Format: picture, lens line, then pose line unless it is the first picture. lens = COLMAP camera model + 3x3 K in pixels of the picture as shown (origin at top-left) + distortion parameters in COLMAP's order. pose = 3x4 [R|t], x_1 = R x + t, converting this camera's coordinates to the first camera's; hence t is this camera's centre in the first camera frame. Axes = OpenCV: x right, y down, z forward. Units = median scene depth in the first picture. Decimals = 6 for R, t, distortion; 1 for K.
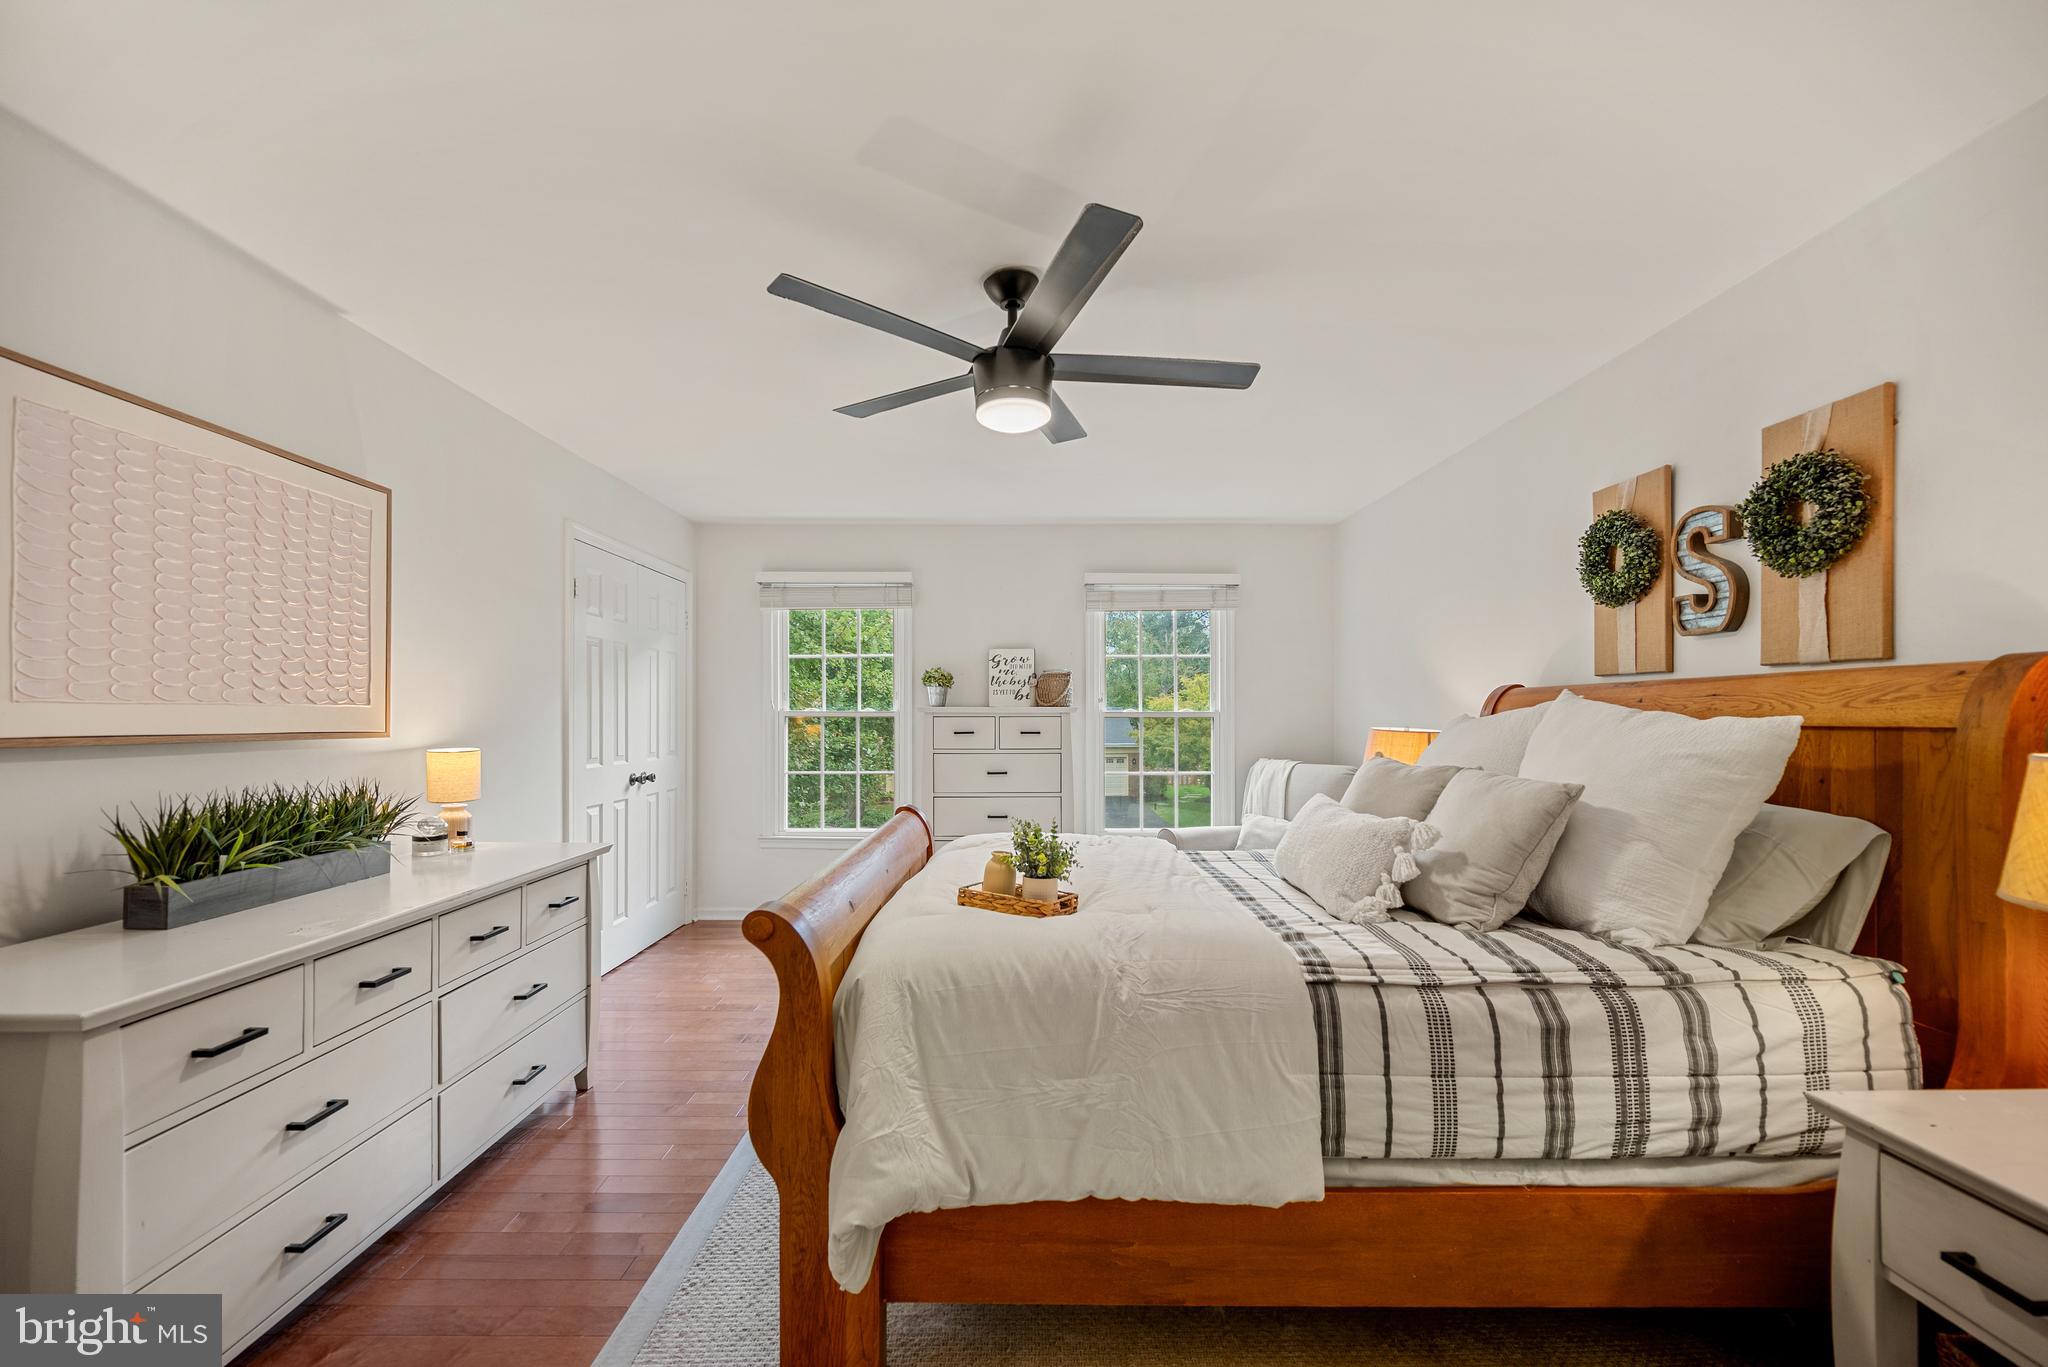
lens RADIAL K [[818.6, 0, 1024.4], [0, 818.6, 718.6], [0, 0, 1]] dist [-0.001666, 0.000243]
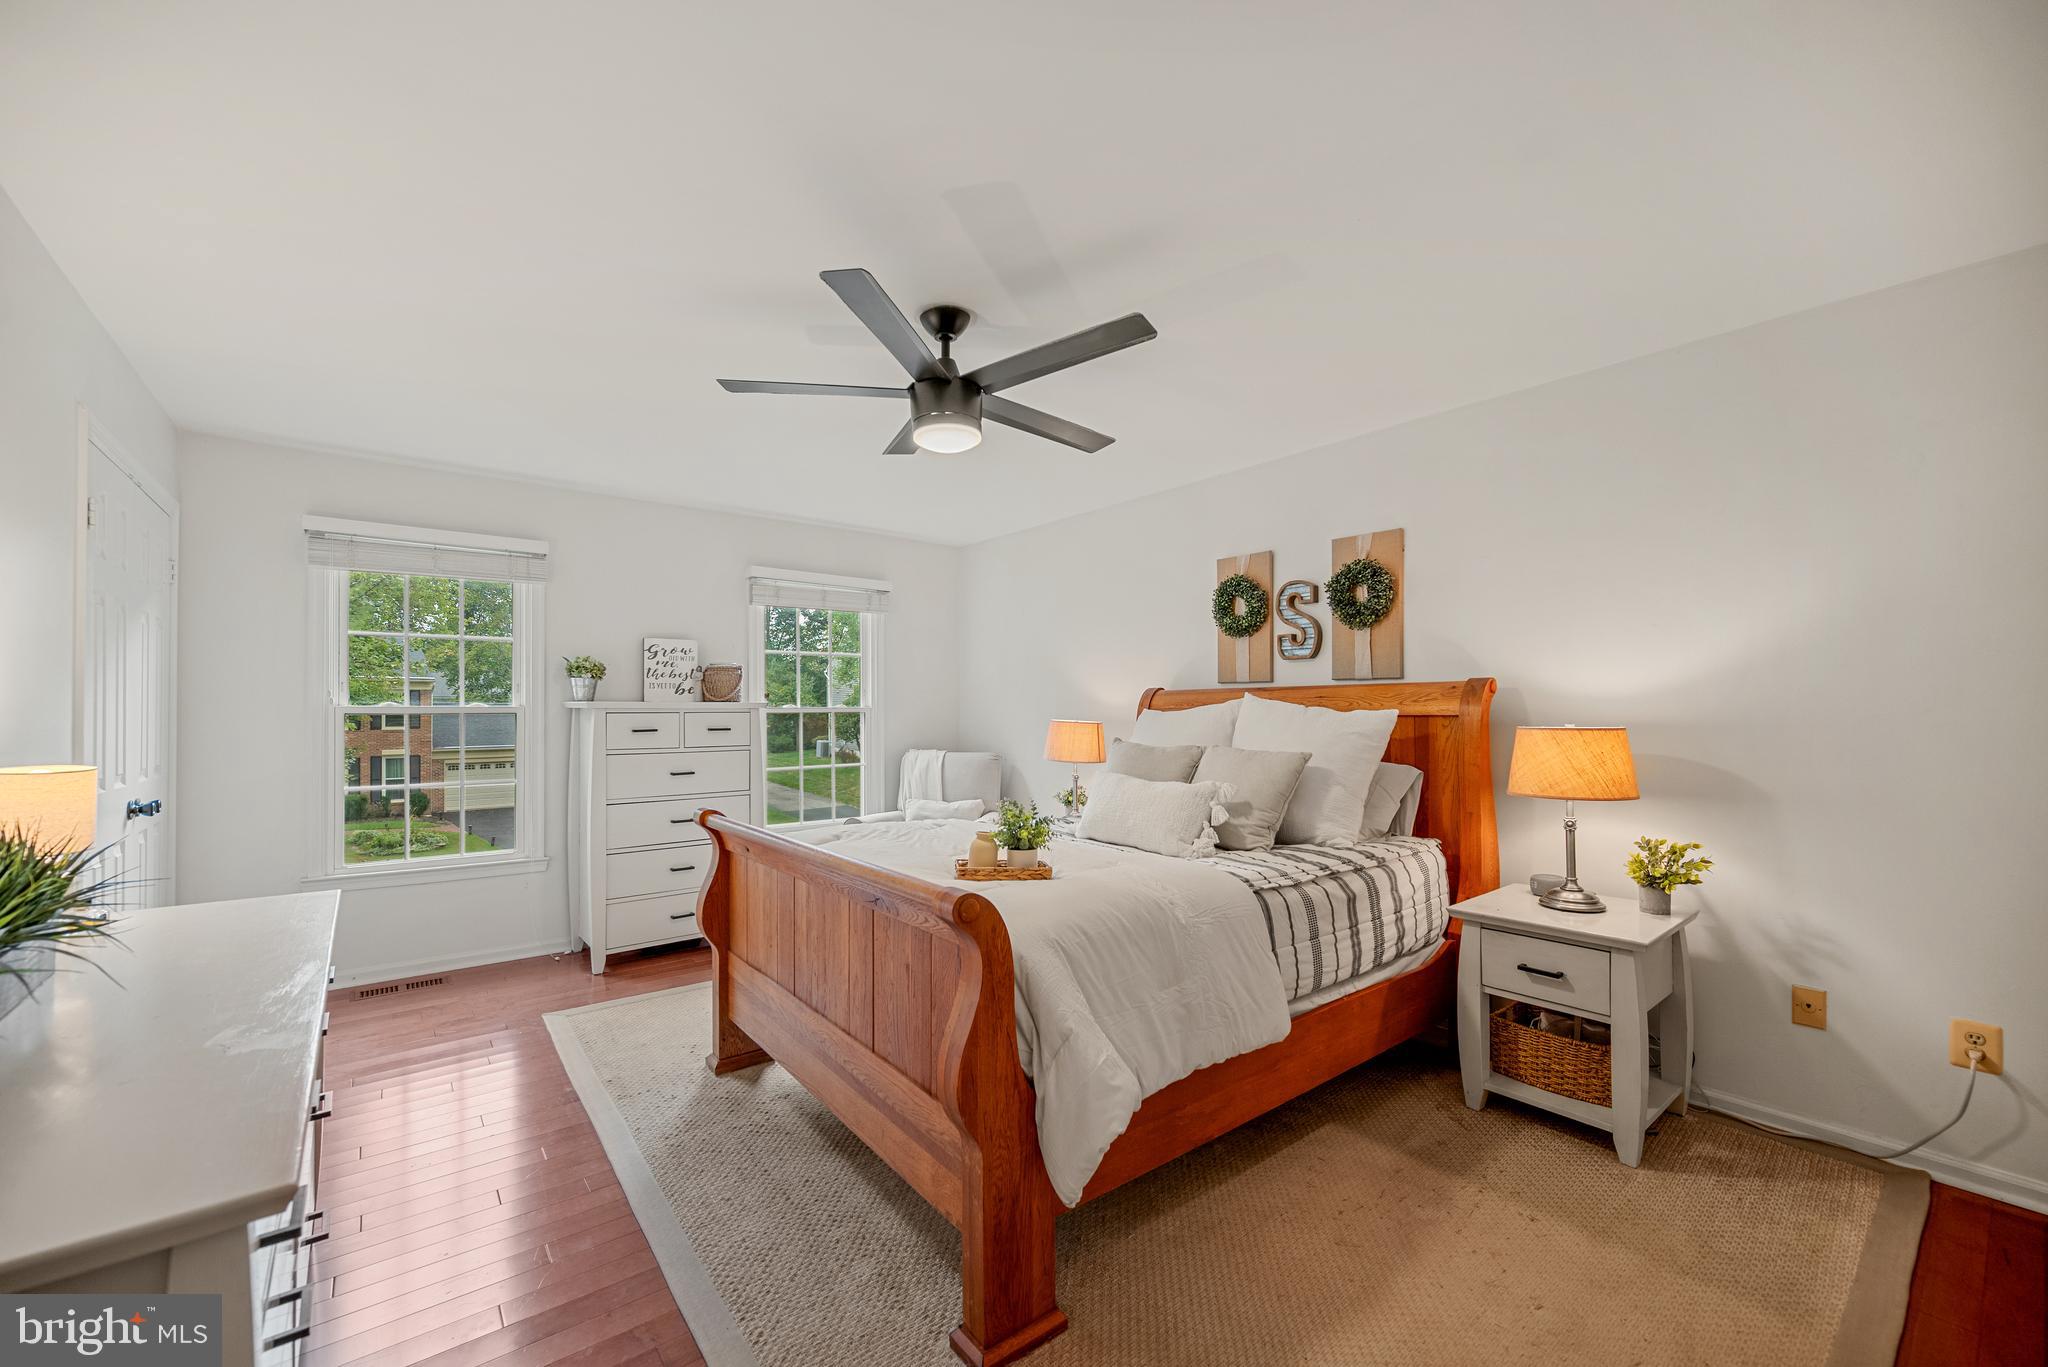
lens RADIAL K [[812.8, 0, 1023.8], [0, 812.8, 708.7], [0, 0, 1]] dist [-0.000286, 0.000256]
pose [[0.781302, -0.001544, 0.624151, -0.665084], [0.005395, 0.999976, -0.004279, -0.001625], [-0.624130, 0.006710, 0.781292, 0.091392]]
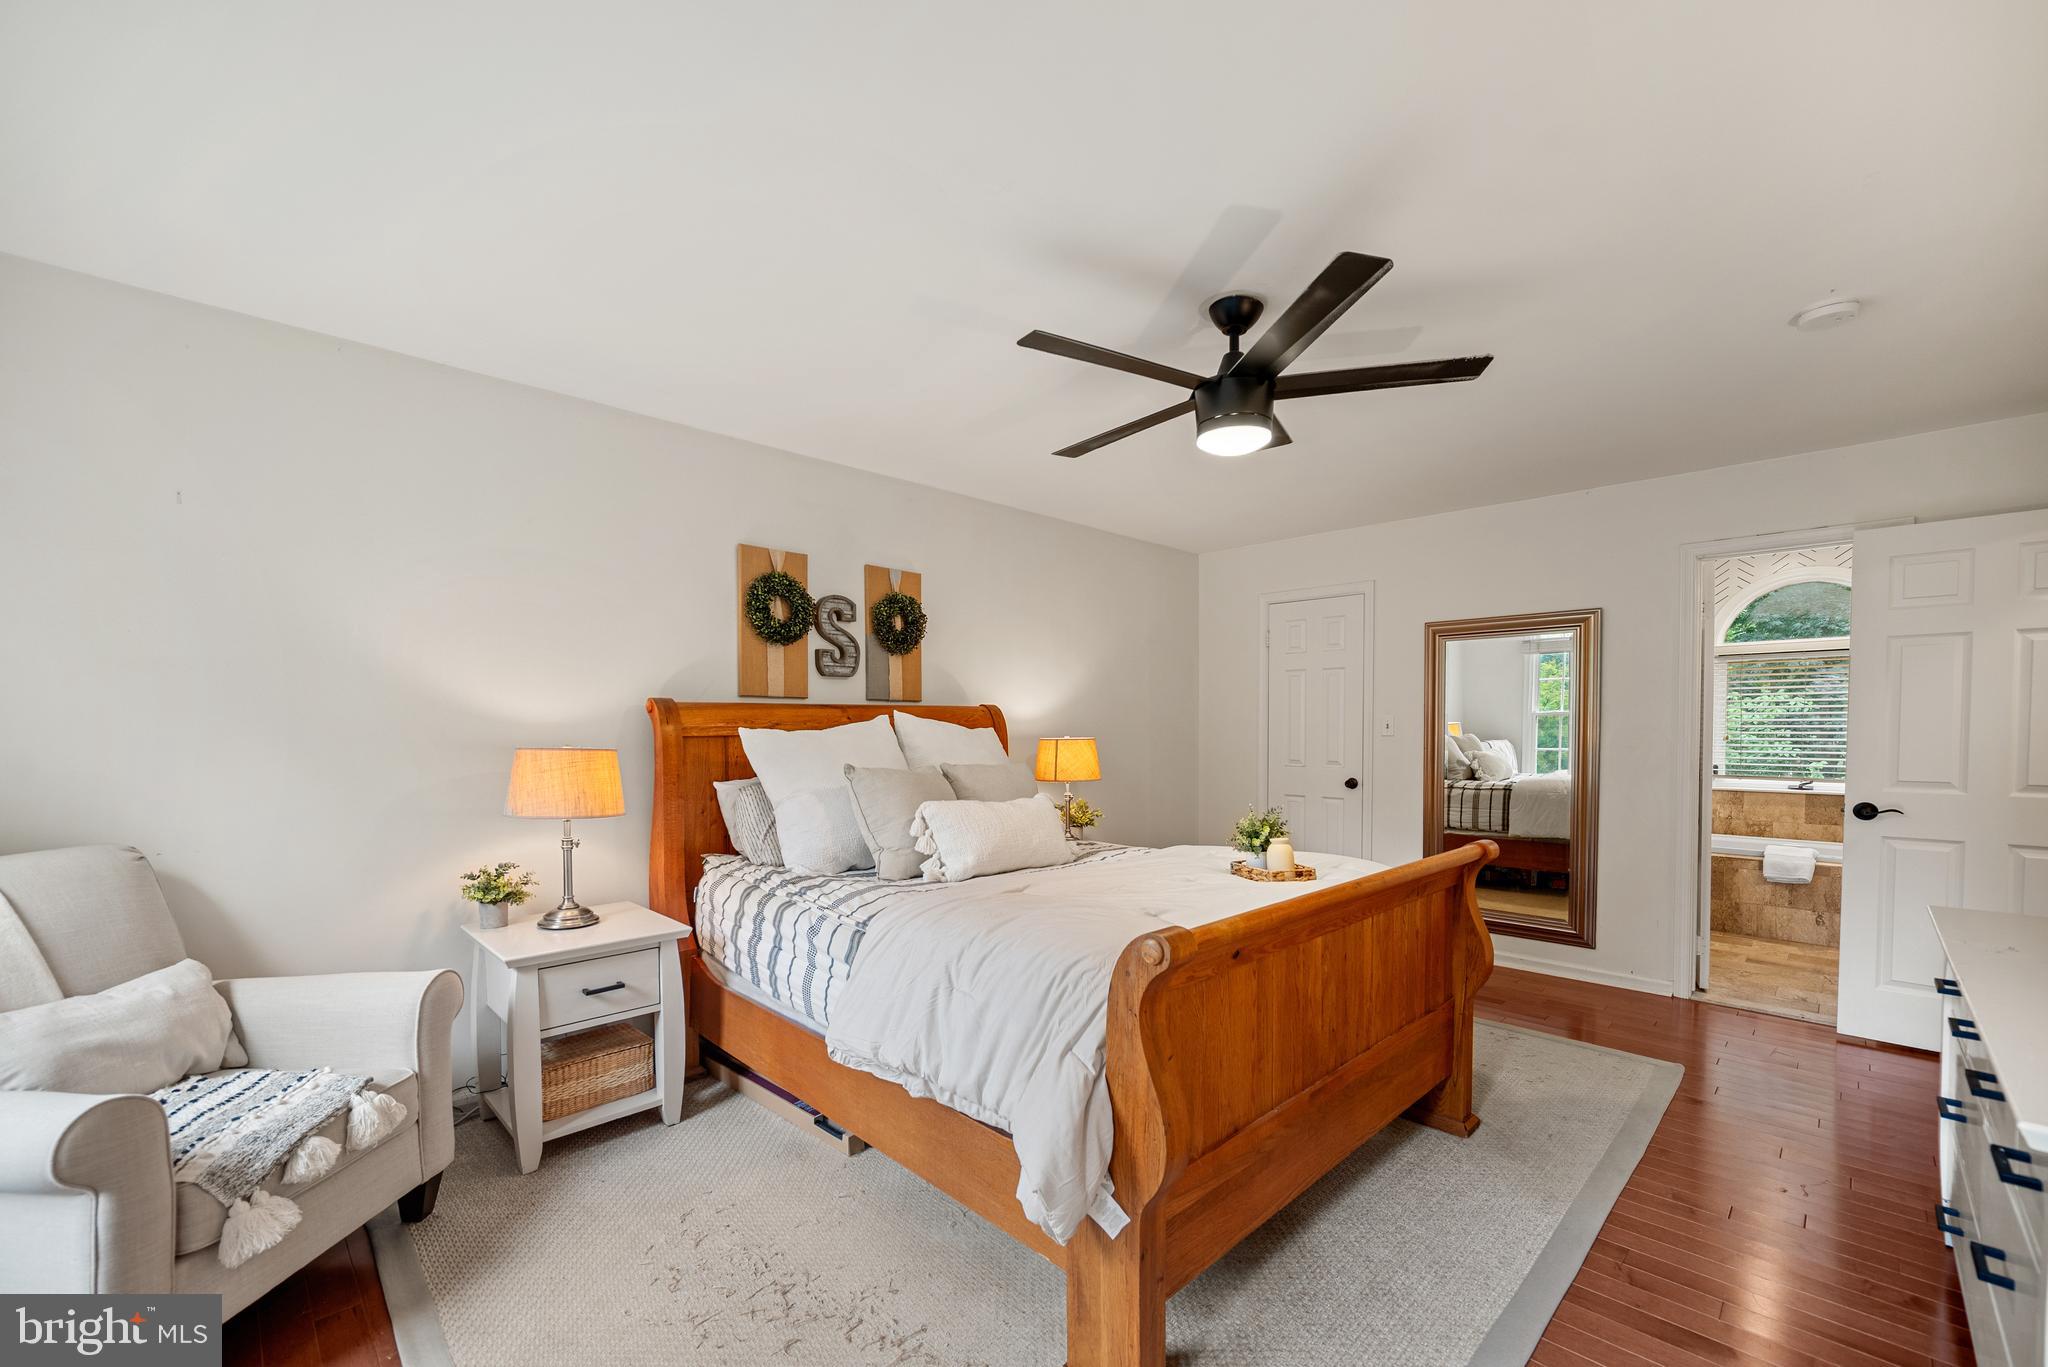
lens RADIAL K [[864.3, 0, 1057.5], [0, 864.3, 742.7], [0, 0, 1]] dist [-0.001569, -0.000125]
pose [[-0.711801, -0.016707, 0.702183, -0.715613], [0.004076, 0.999602, 0.027916, -0.023241], [-0.702369, 0.022733, -0.711450, 2.109808]]
